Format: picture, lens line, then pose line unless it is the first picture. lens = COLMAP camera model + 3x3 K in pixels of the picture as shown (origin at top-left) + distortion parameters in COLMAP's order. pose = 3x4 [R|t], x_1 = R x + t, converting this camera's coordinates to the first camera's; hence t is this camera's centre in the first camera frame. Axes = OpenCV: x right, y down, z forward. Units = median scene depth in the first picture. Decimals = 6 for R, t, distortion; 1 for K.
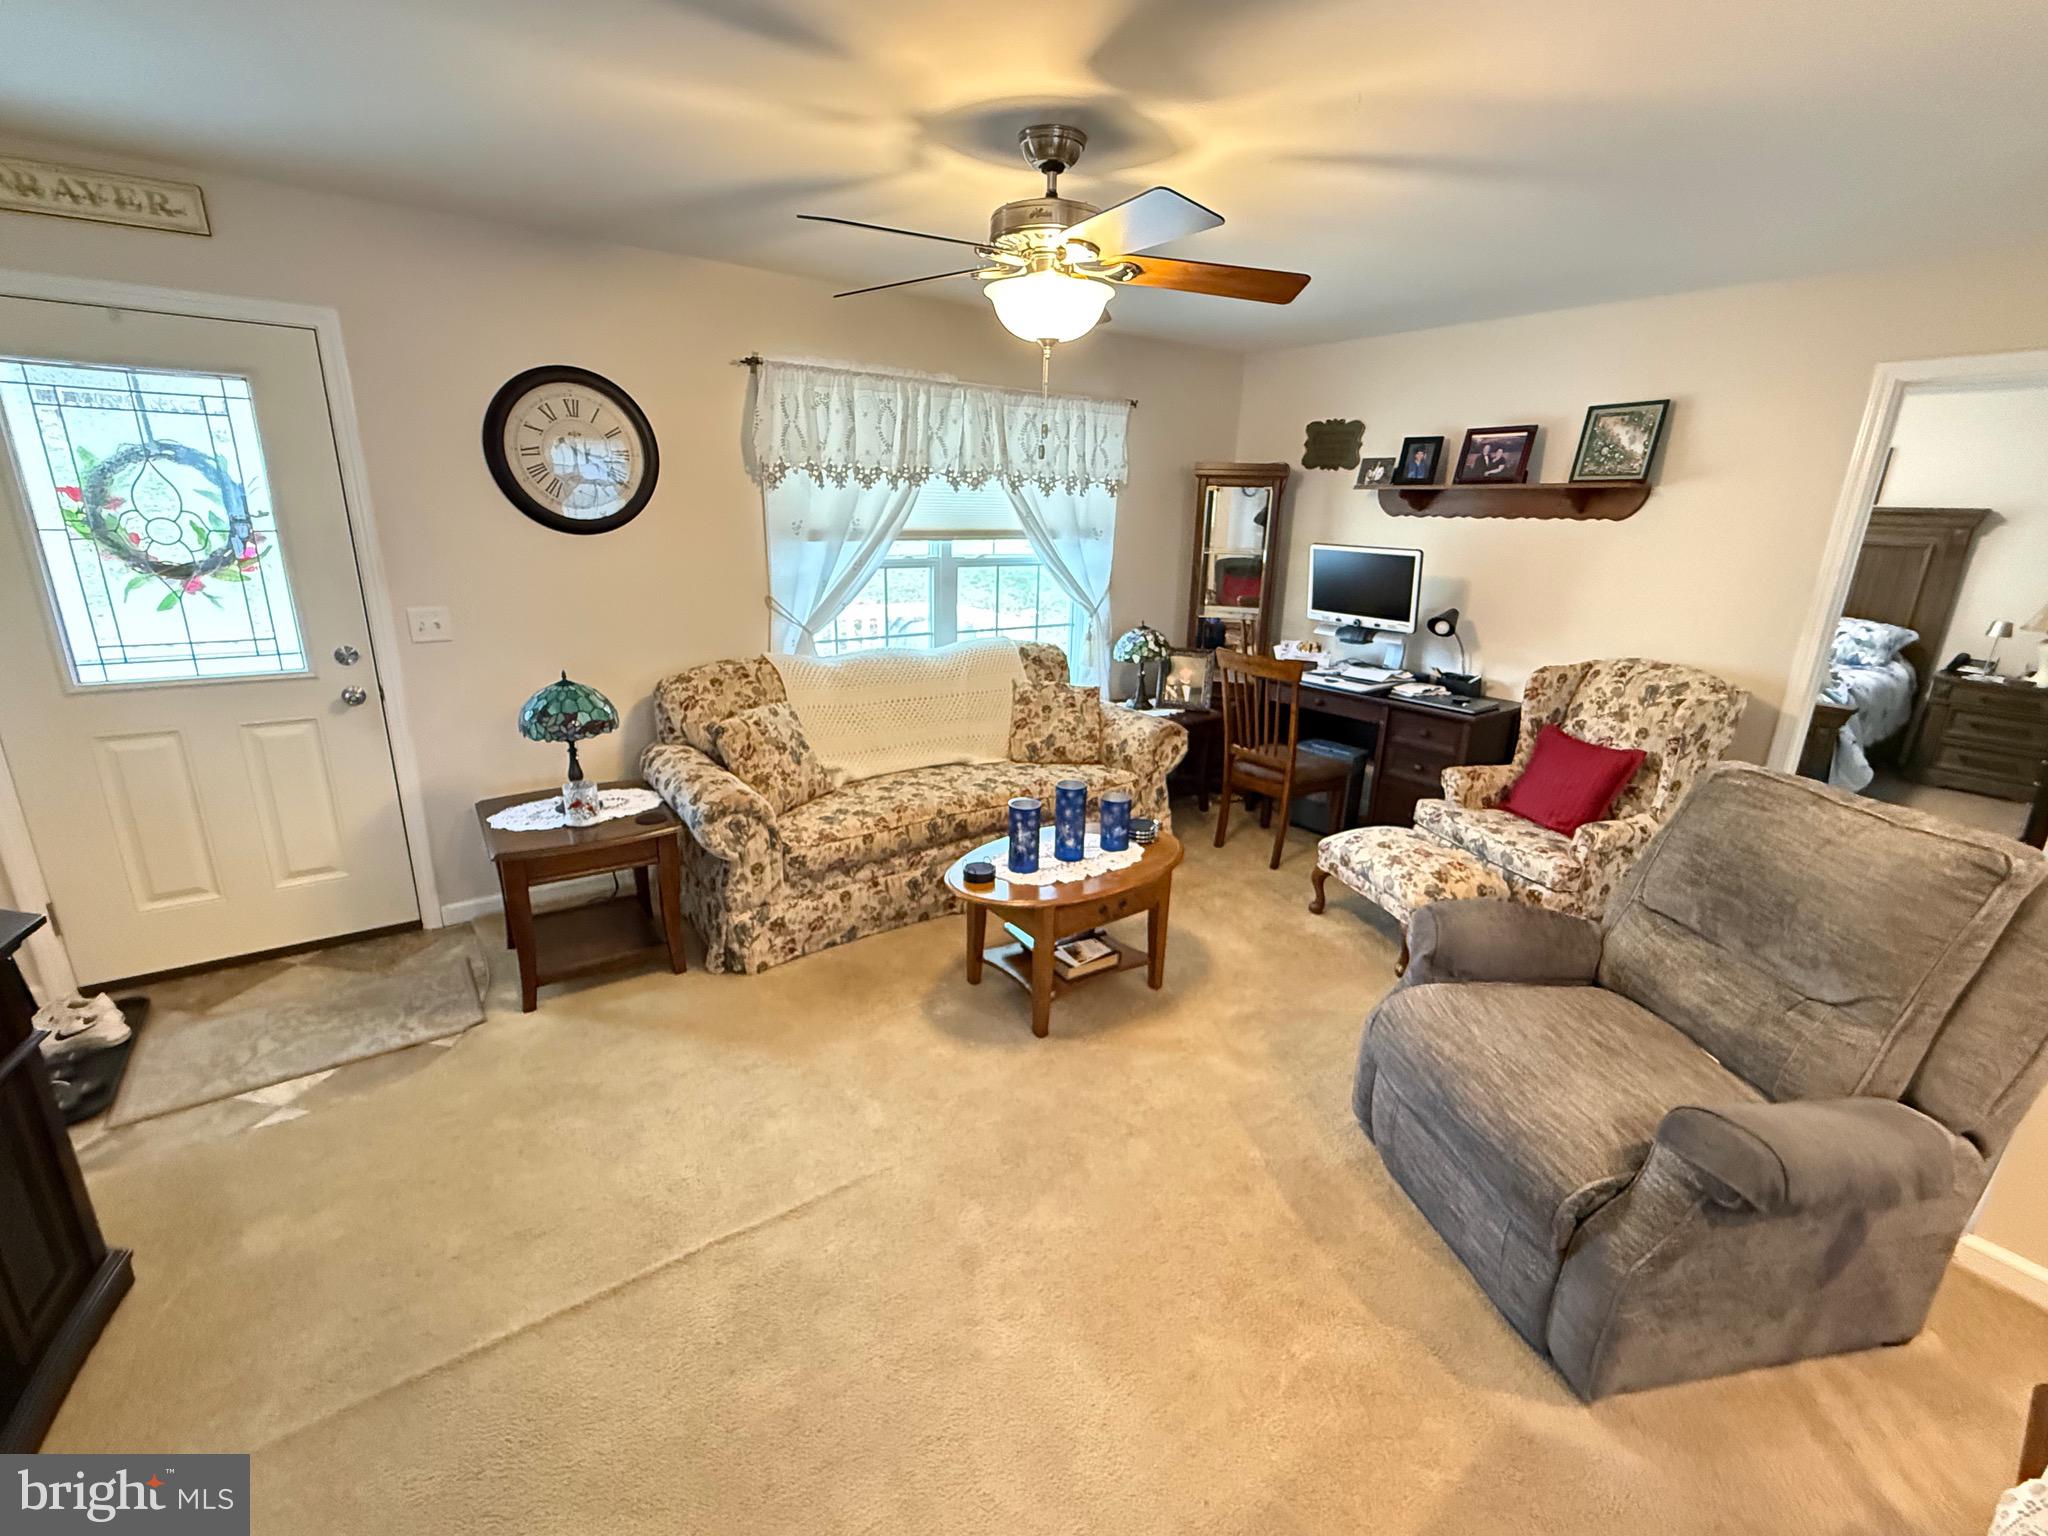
lens RADIAL K [[877.7, 0, 1016.5], [0, 877.7, 771.3], [0, 0, 1]] dist [-0.001957, 0.000129]
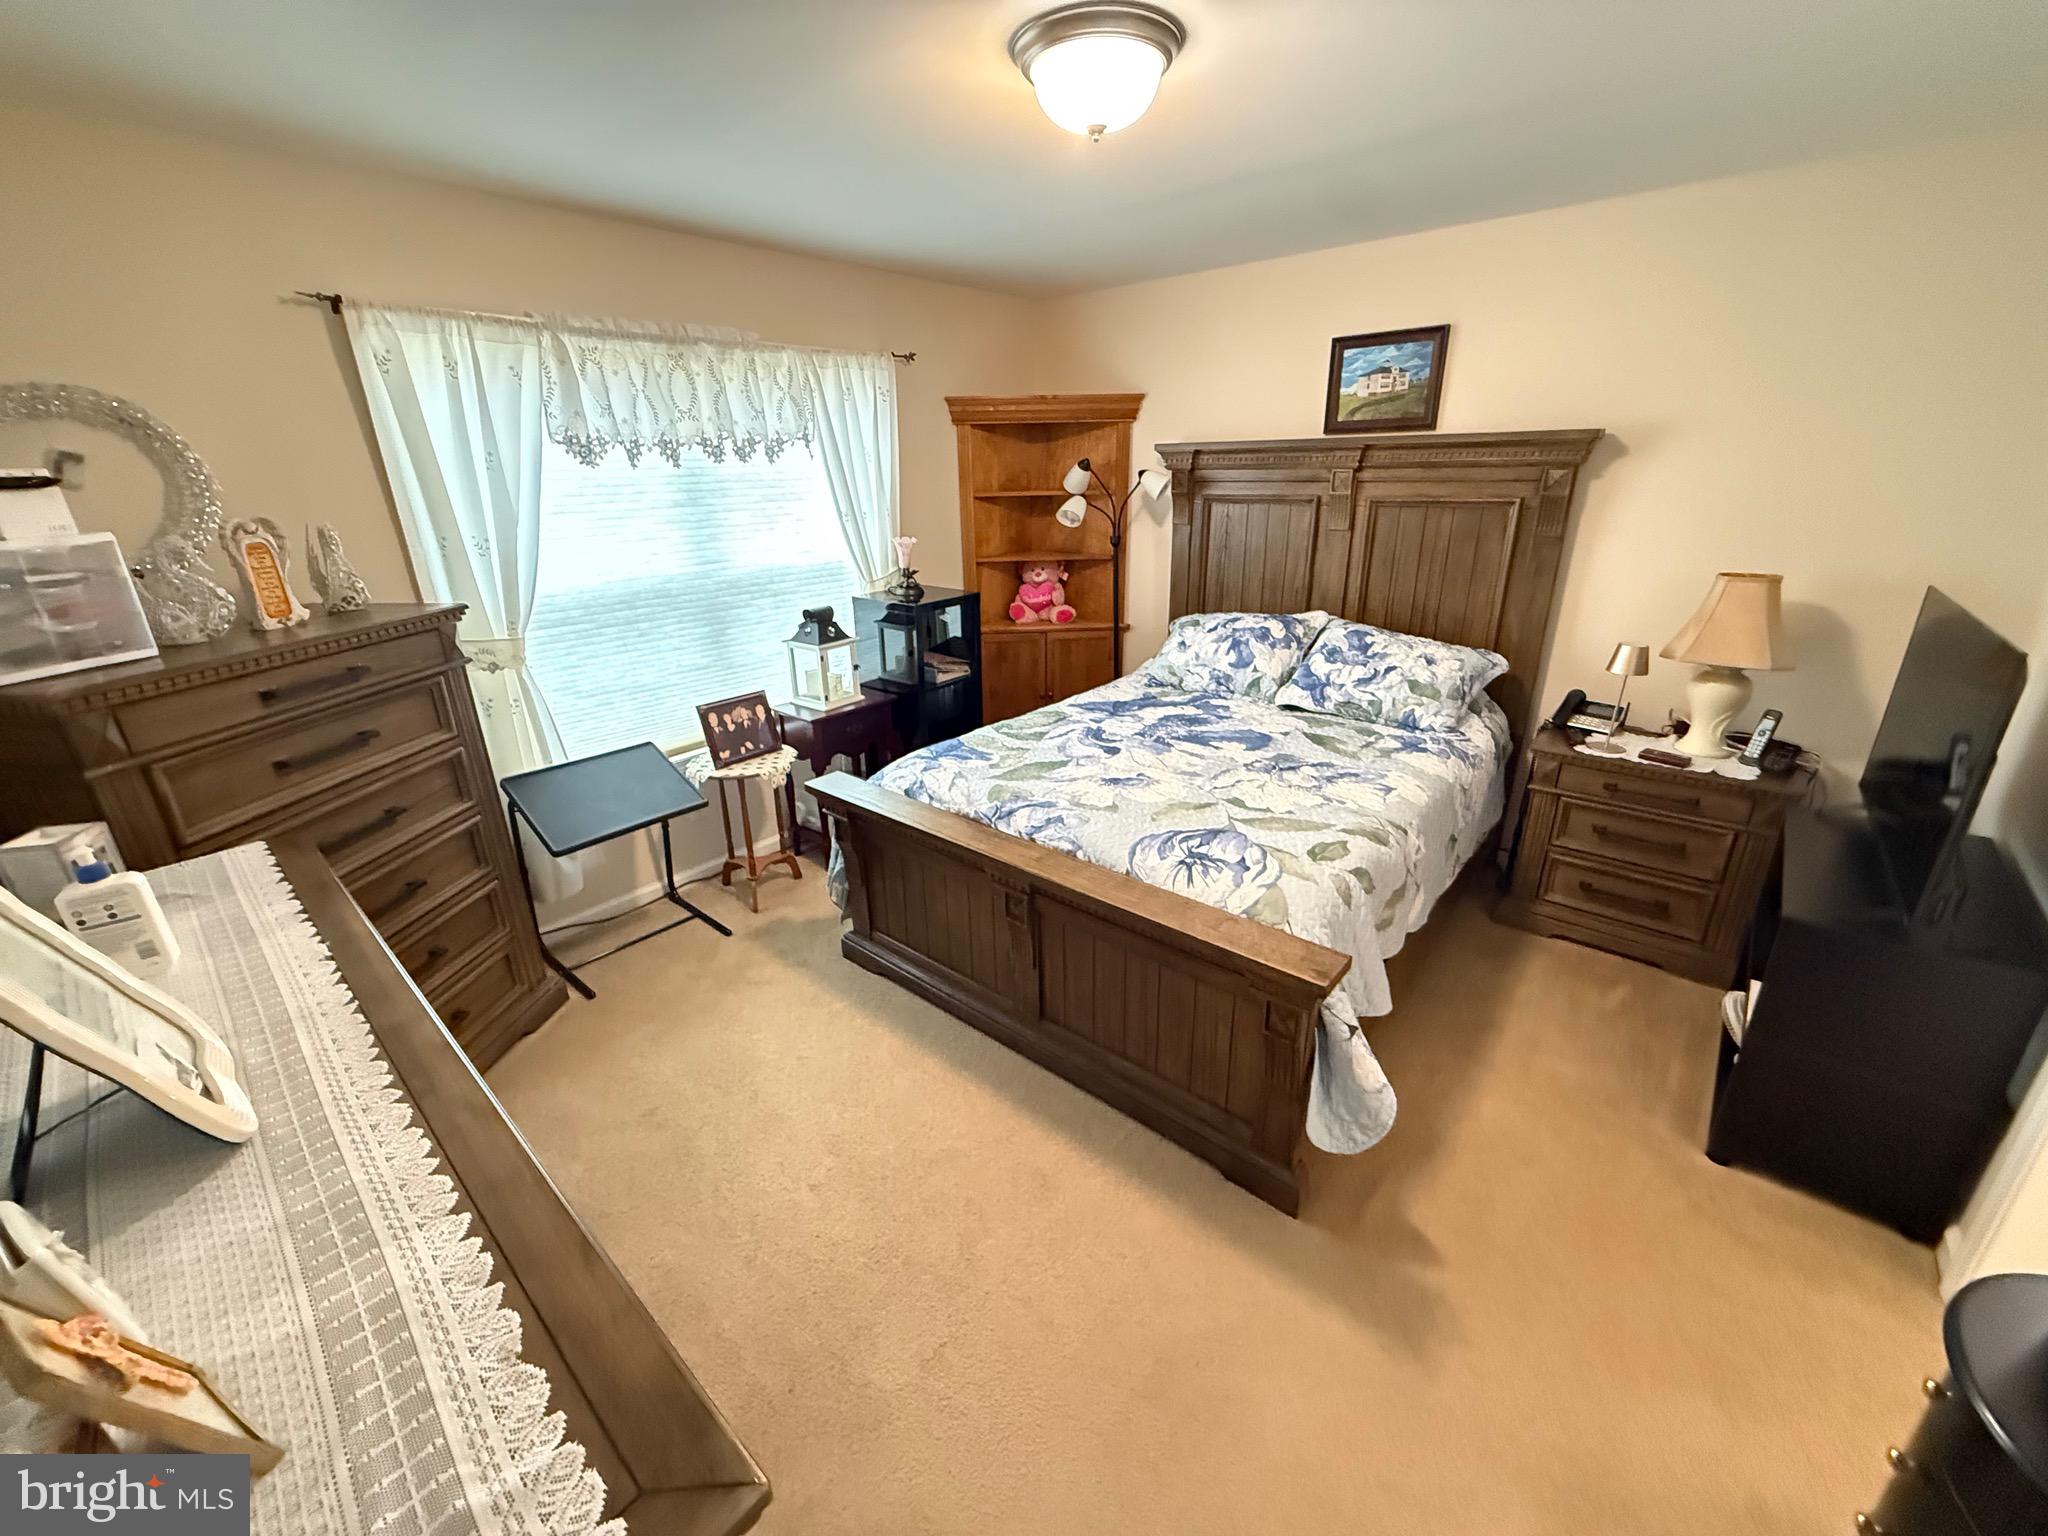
lens RADIAL K [[813.0, 0, 1027.3], [0, 813.0, 760.4], [0, 0, 1]] dist [-0.001663, 0.000379]
pose [[0.971359, -0.106806, 0.212262, 0.620615], [0.095790, 0.993497, 0.061550, -0.156999], [-0.217455, -0.039454, 0.975273, 0.563159]]
